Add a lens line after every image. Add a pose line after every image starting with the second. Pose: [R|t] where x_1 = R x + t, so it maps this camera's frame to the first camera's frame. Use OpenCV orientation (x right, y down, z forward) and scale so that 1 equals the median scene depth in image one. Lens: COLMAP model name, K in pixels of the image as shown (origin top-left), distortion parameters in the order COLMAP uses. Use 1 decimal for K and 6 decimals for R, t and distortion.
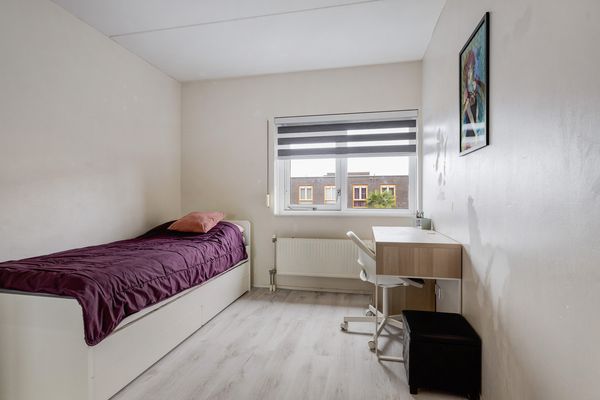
lens RADIAL K [[323.0, 0, 302.7], [0, 323.0, 202.8], [0, 0, 1]] dist [0.004664, 0.000008]
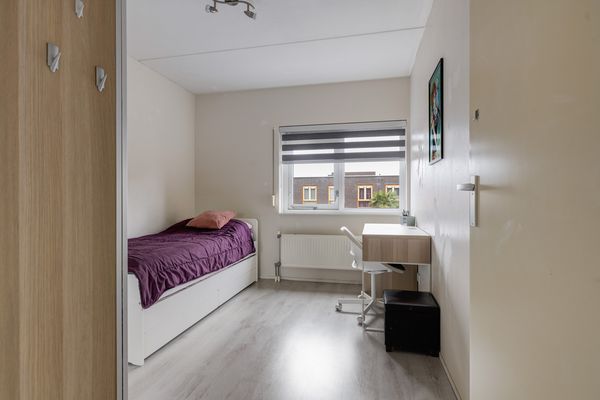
lens RADIAL K [[329.5, 0, 302.4], [0, 329.5, 196.3], [0, 0, 1]] dist [0.006390, 0.000030]
pose [[0.999908, -0.000441, -0.013538, 0.011590], [0.000163, 0.999790, -0.020468, 0.001145], [0.013544, 0.020464, 0.999699, -0.187143]]
